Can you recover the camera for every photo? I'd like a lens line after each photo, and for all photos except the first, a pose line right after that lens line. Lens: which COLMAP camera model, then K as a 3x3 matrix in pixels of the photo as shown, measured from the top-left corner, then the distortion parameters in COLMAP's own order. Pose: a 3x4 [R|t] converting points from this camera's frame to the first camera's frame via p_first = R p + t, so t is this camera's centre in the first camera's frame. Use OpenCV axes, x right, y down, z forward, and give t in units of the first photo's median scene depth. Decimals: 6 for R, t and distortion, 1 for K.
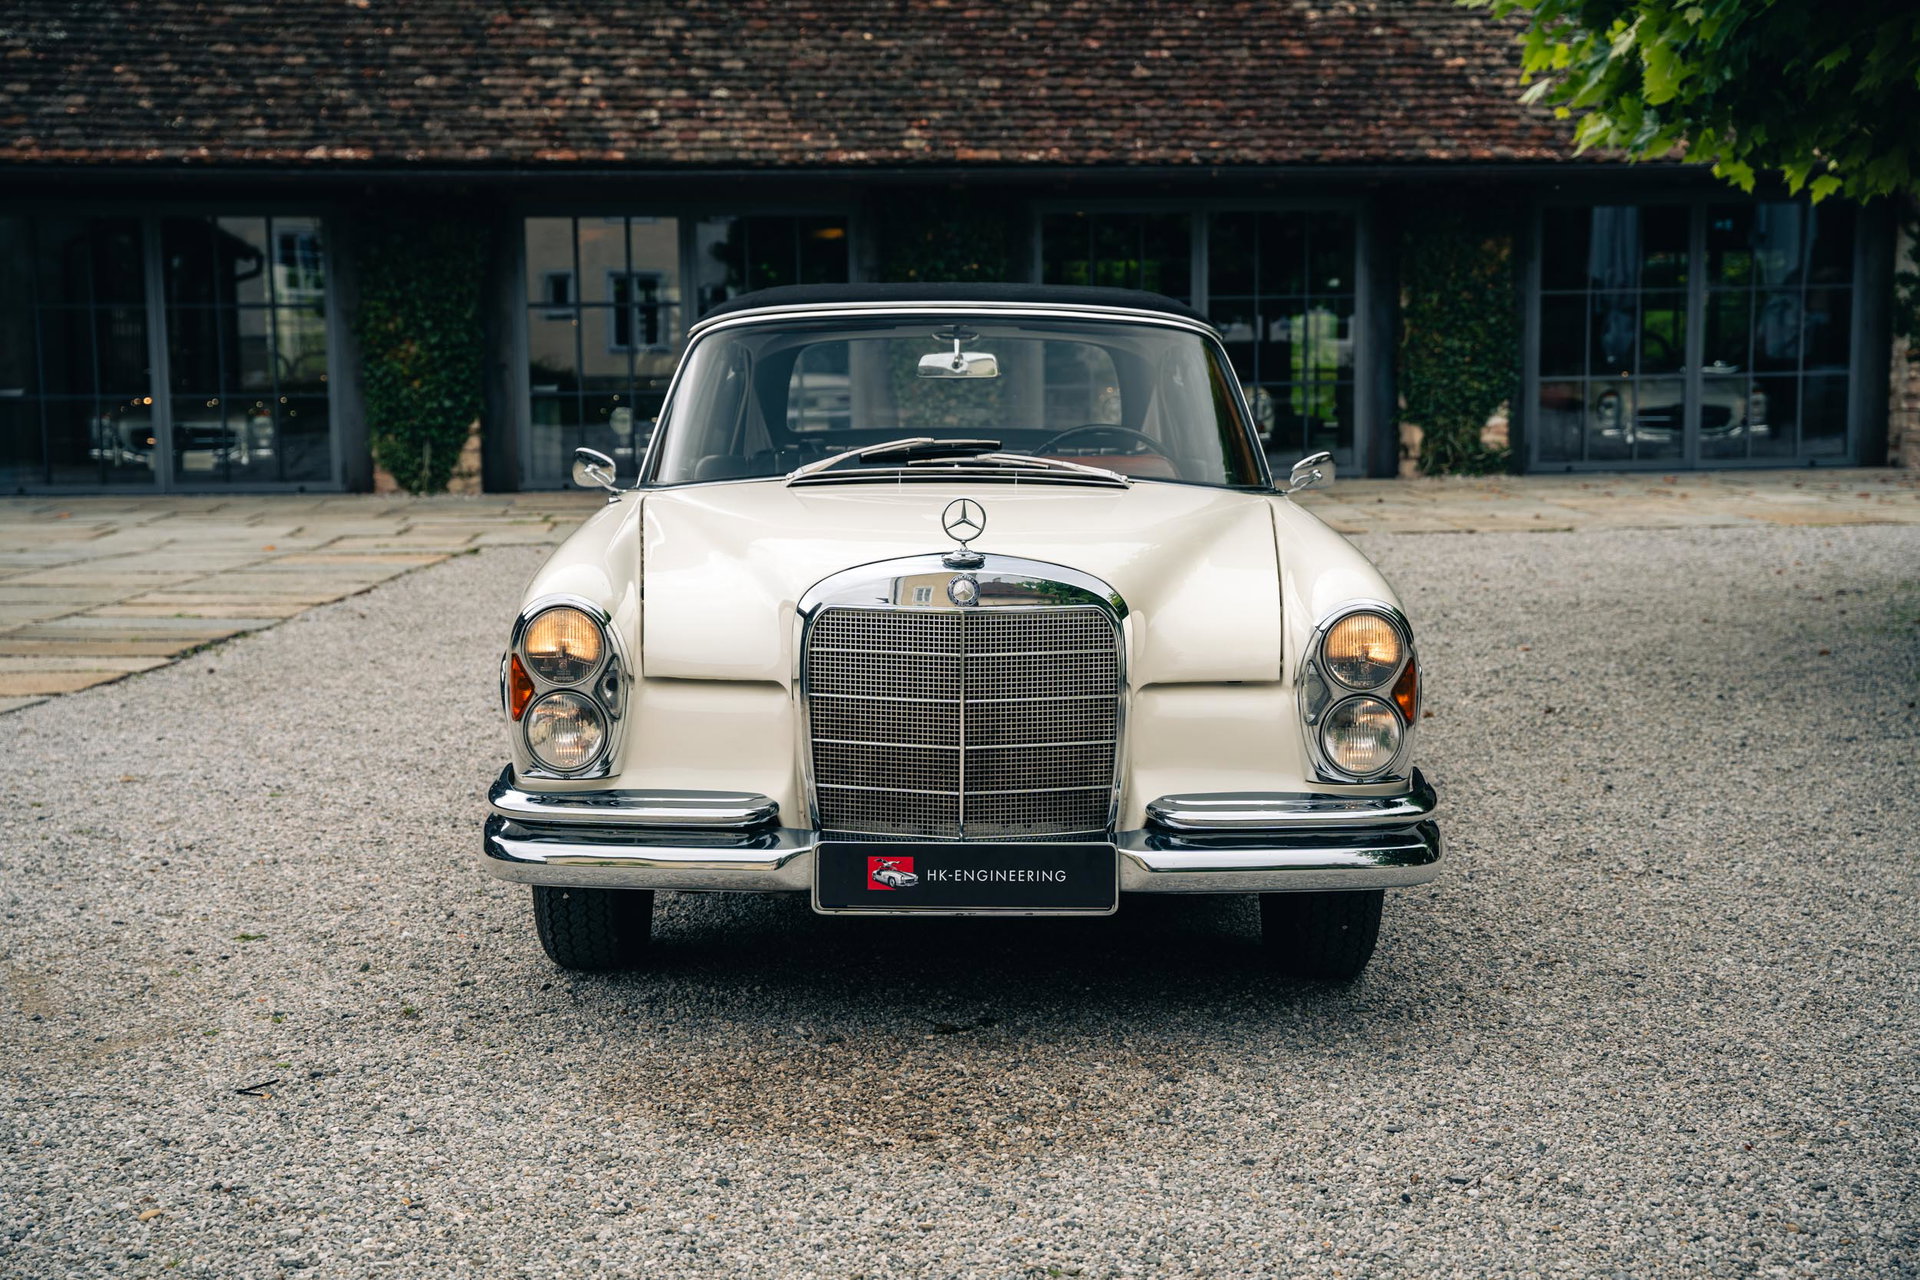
lens RADIAL K [[2624.7, 0, 946.8], [0, 2624.7, 647.9], [0, 0, 1]] dist [0.039003, 0.424887]
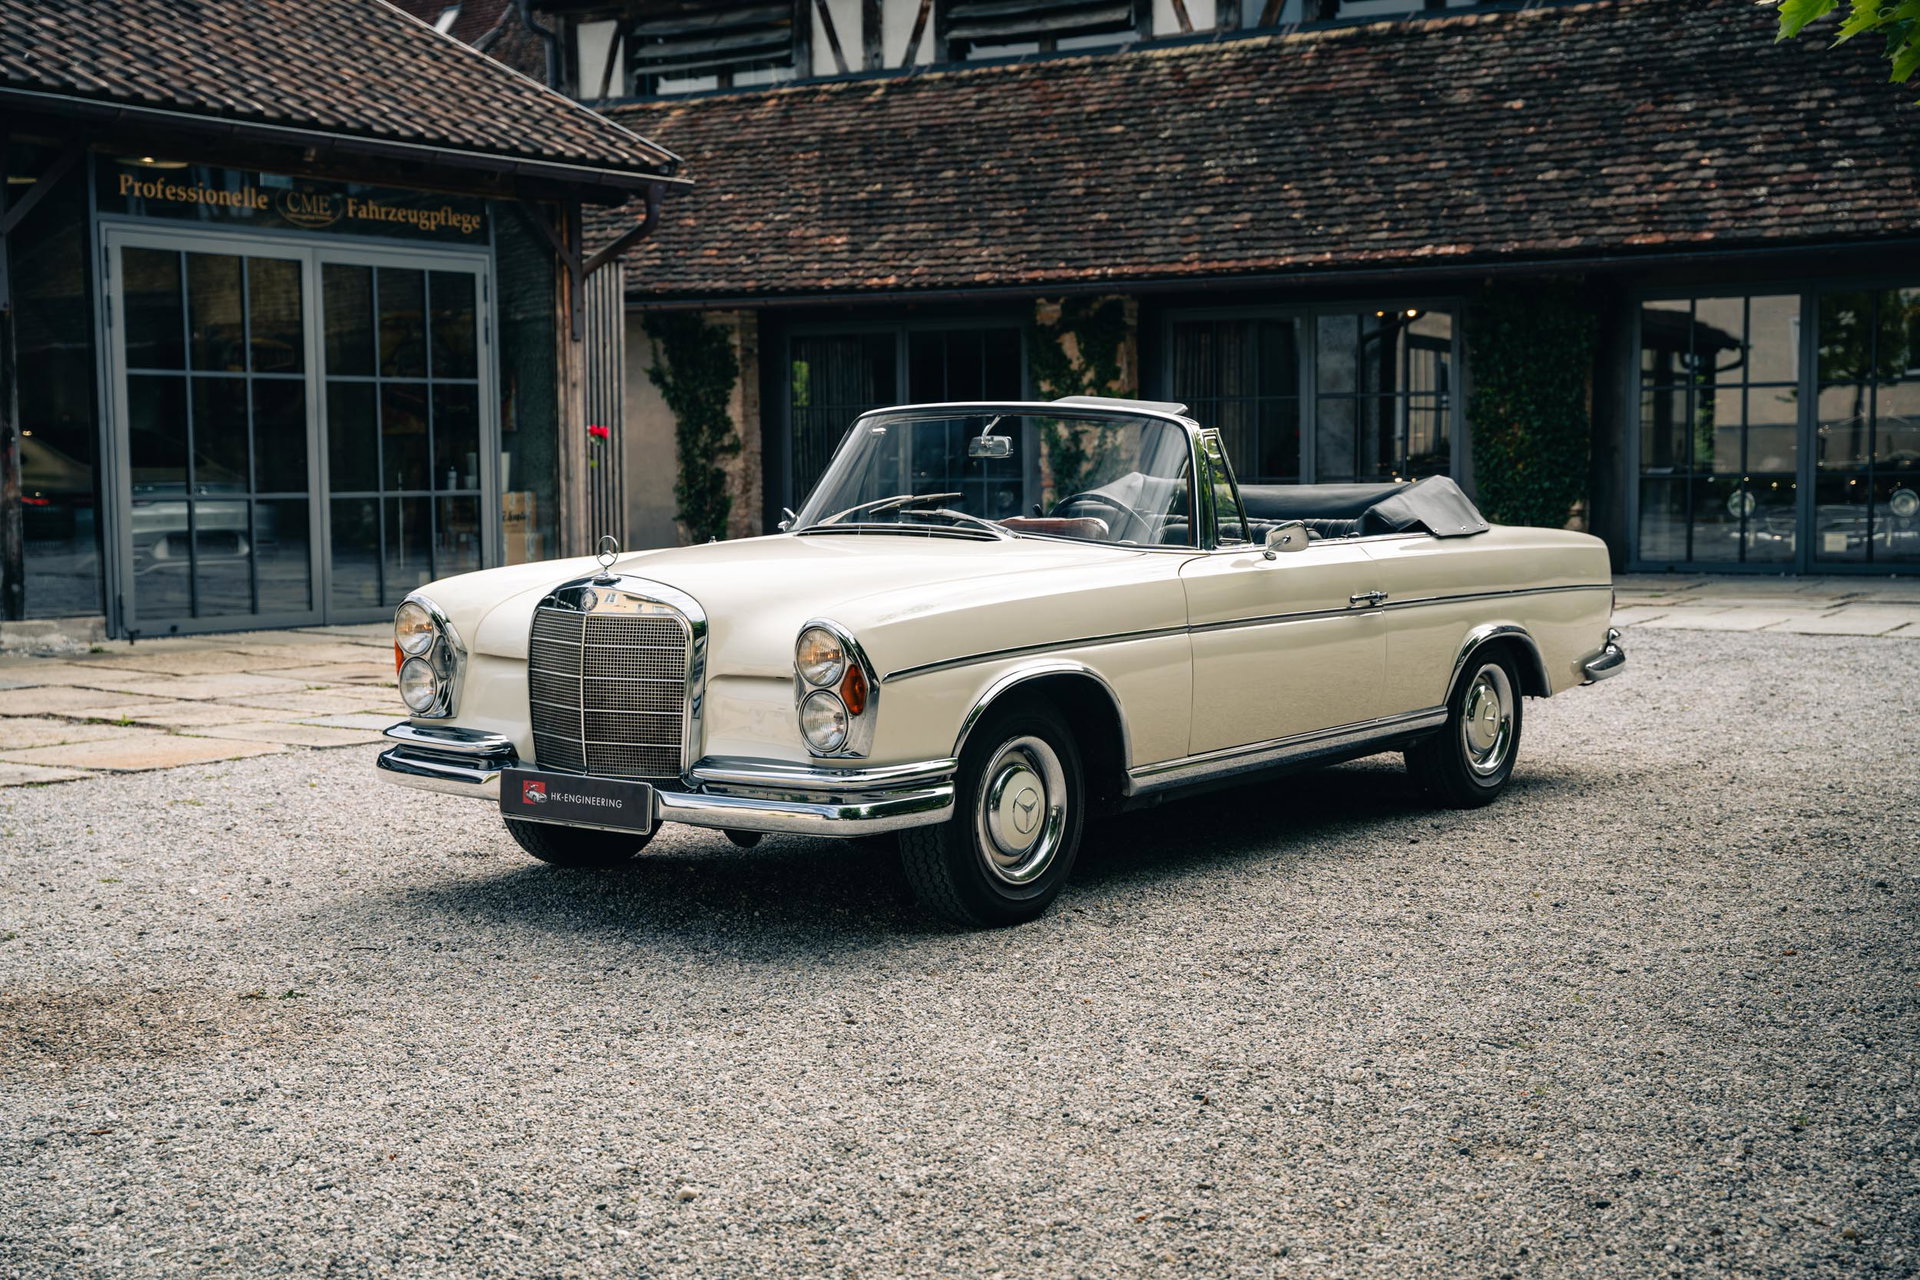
lens RADIAL K [[2571.1, 0, 951.2], [0, 2571.1, 644.2], [0, 0, 1]] dist [0.027344, 0.422838]
pose [[0.810785, 0.045200, -0.583596, 0.211741], [-0.063364, 0.997933, -0.010740, -0.005311], [0.581904, 0.045686, 0.811973, 0.048863]]
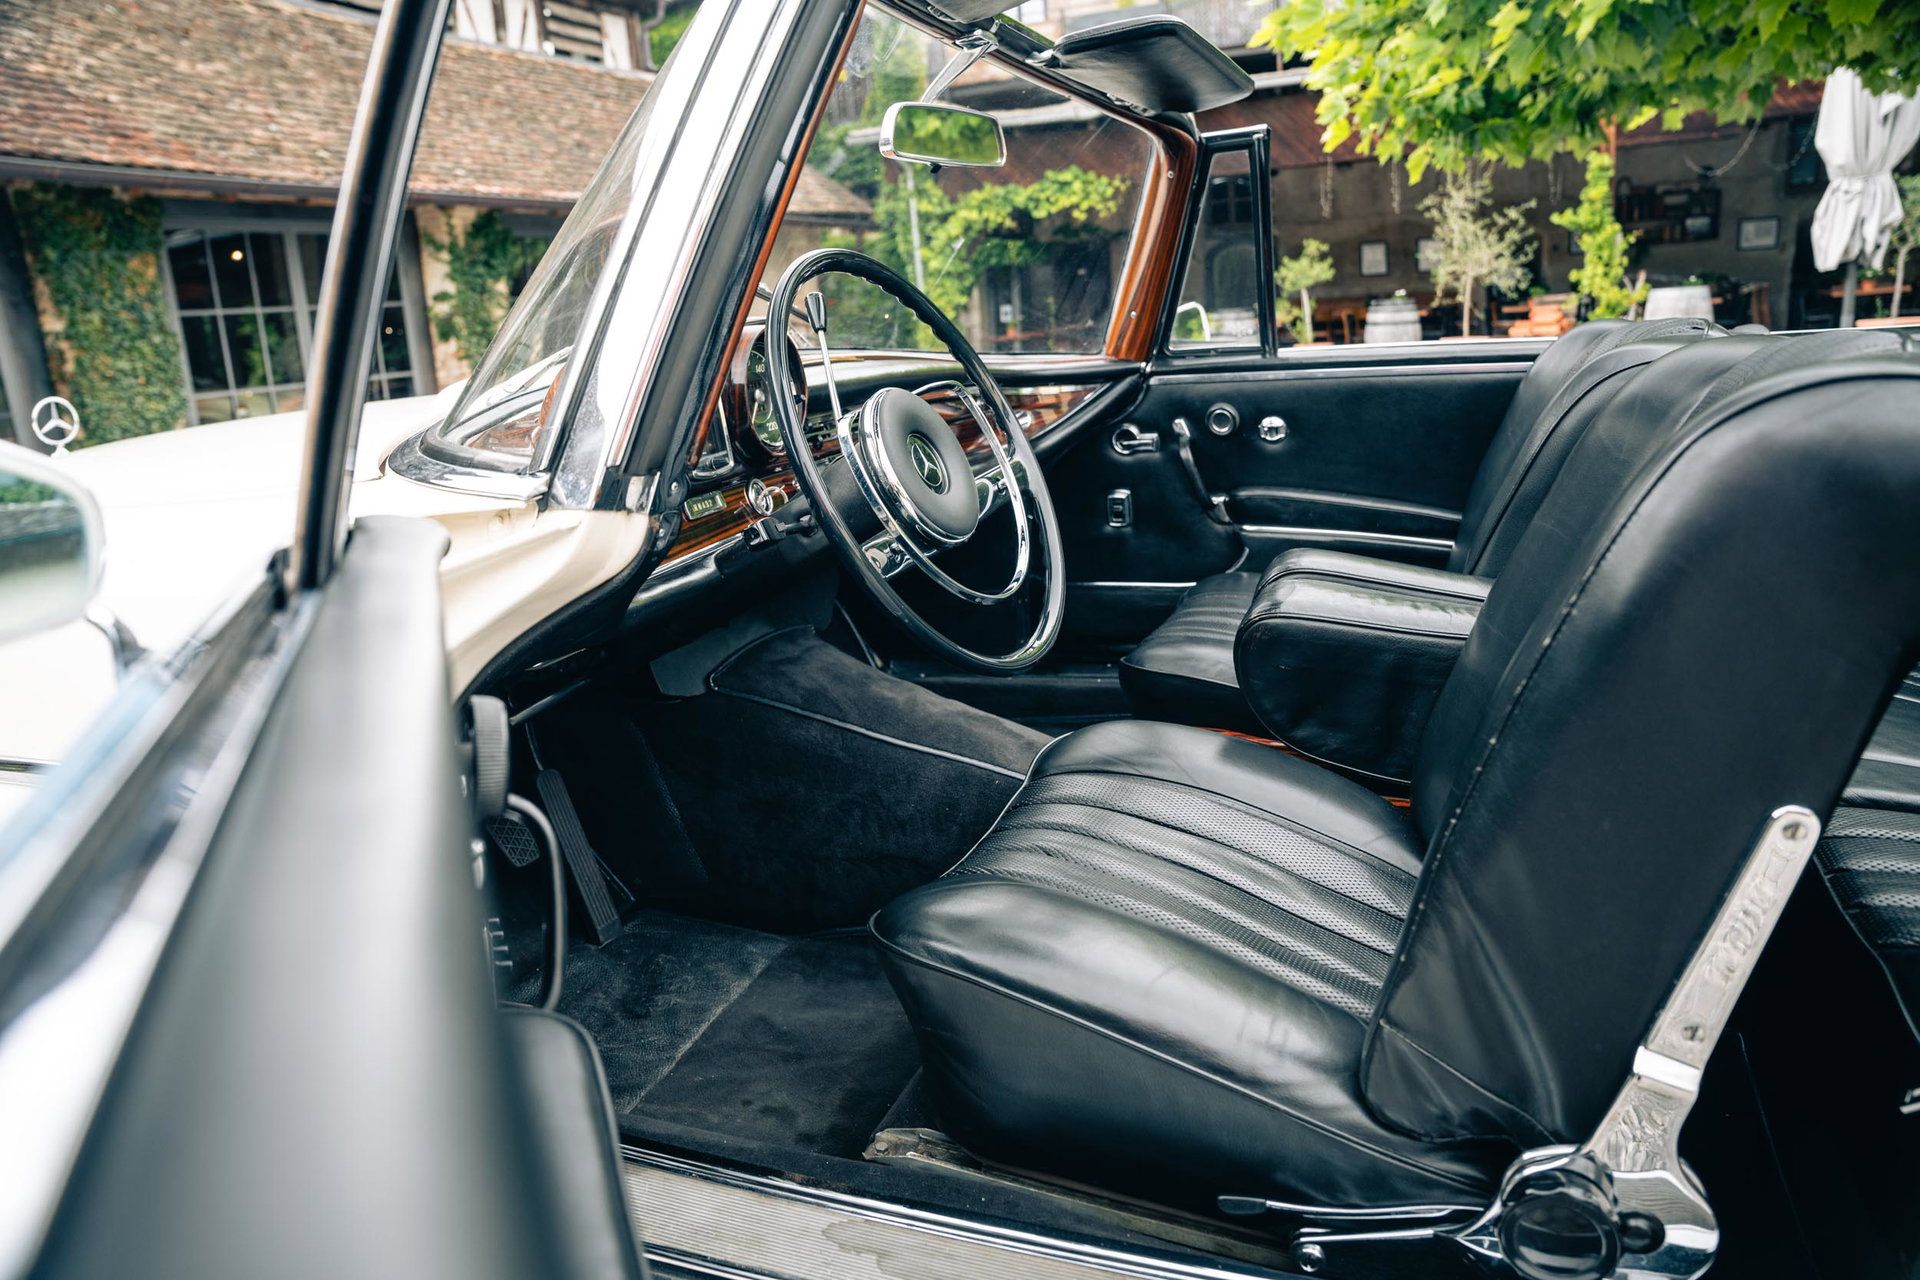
lens RADIAL K [[1299.9, 0, 960.0], [0, 1299.9, 640.0], [0, 0, 1]] dist [-0.167530, 0.108310]
pose [[0.454790, -0.235293, 0.858955, -0.081883], [0.163181, 0.970157, 0.179354, -0.049442], [-0.875522, 0.058597, 0.479613, 0.534123]]
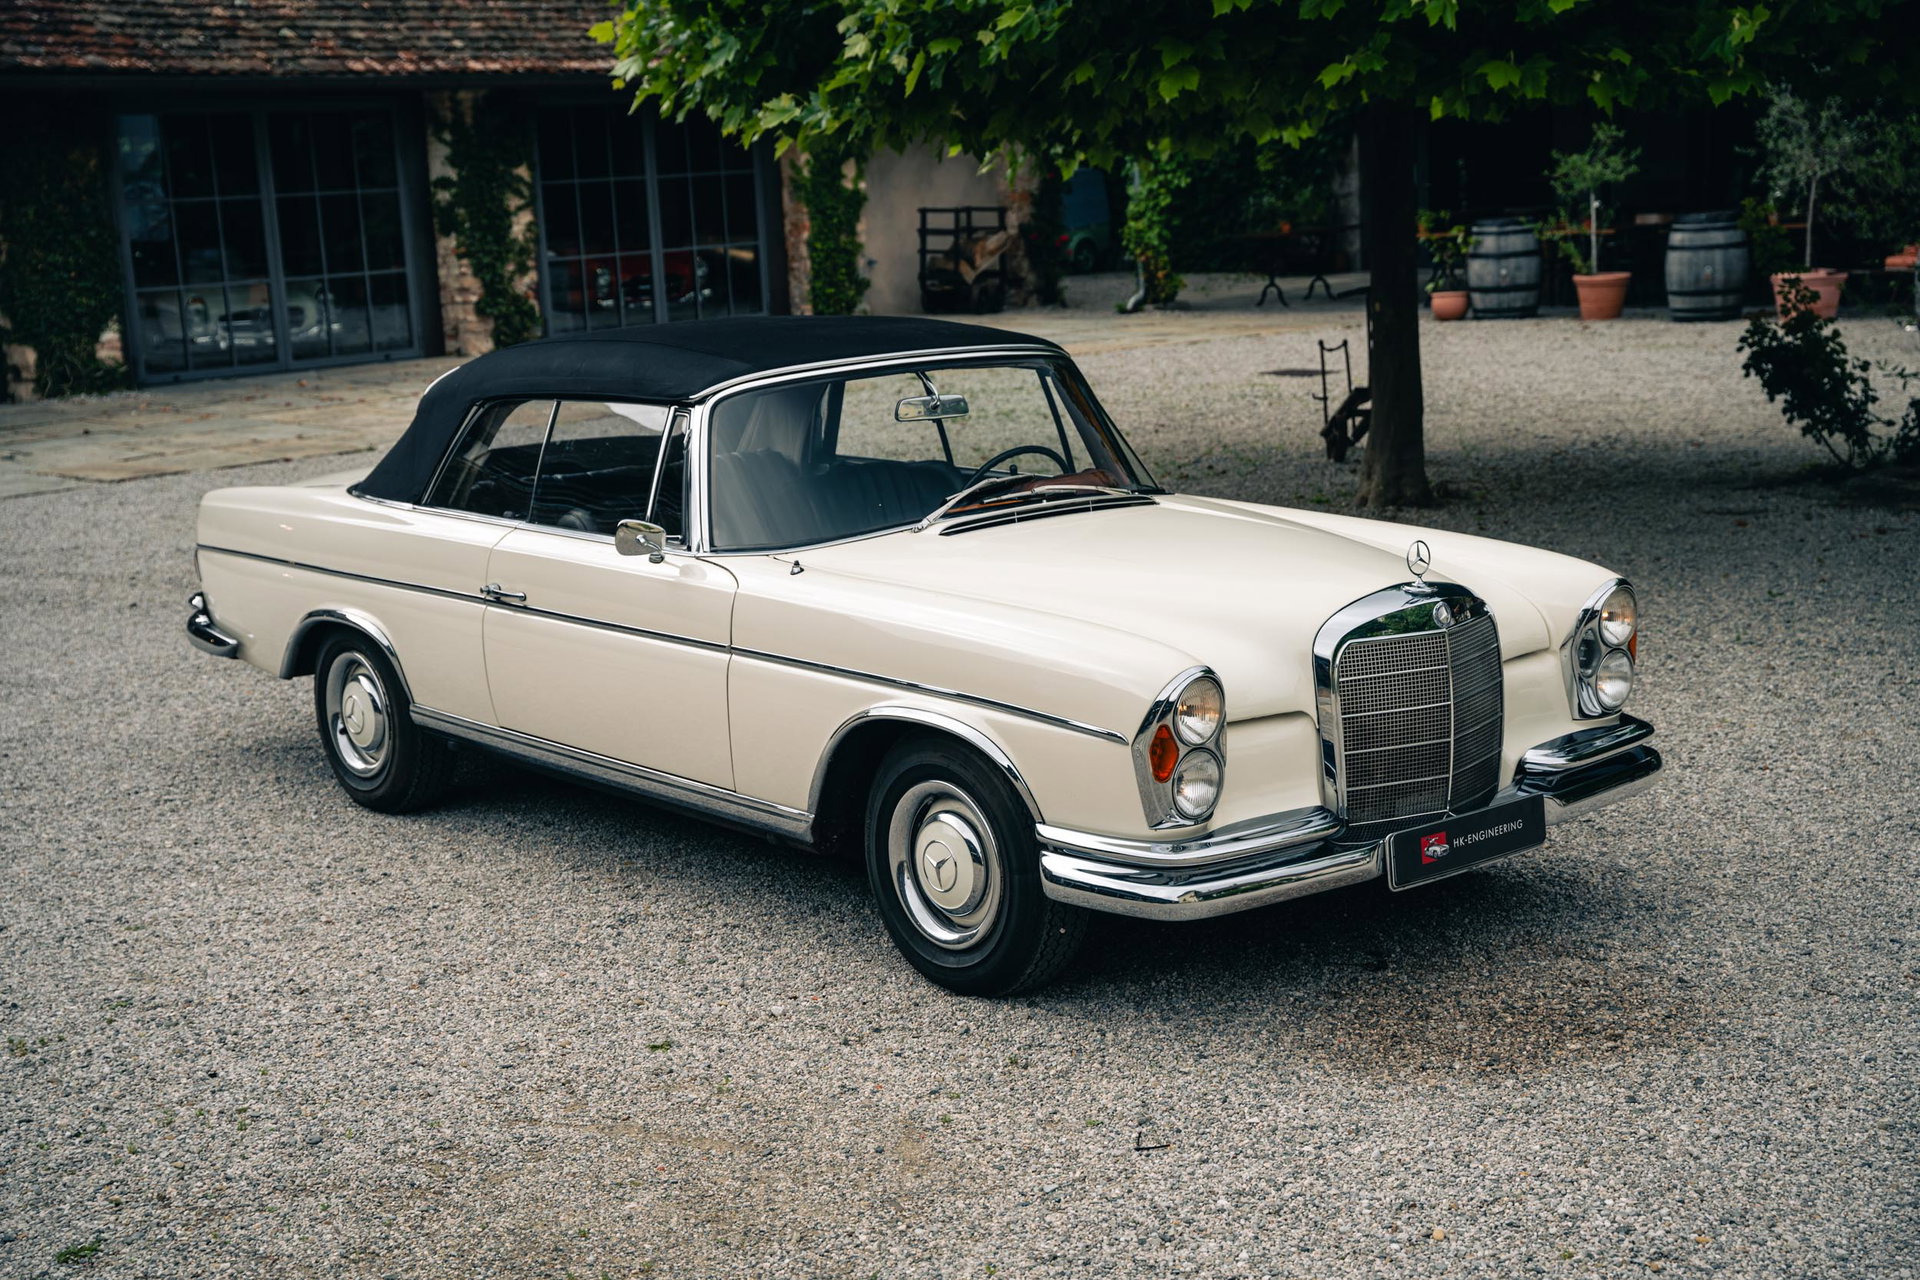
lens RADIAL K [[2621.8, 0, 960.0], [0, 2621.8, 640.0], [0, 0, 1]] dist [0.033771, 0.438639]
pose [[0.756999, -0.146622, 0.636753, -0.203866], [0.112555, 0.989192, 0.093966, -0.032305], [-0.643649, 0.000537, 0.765320, 0.040739]]
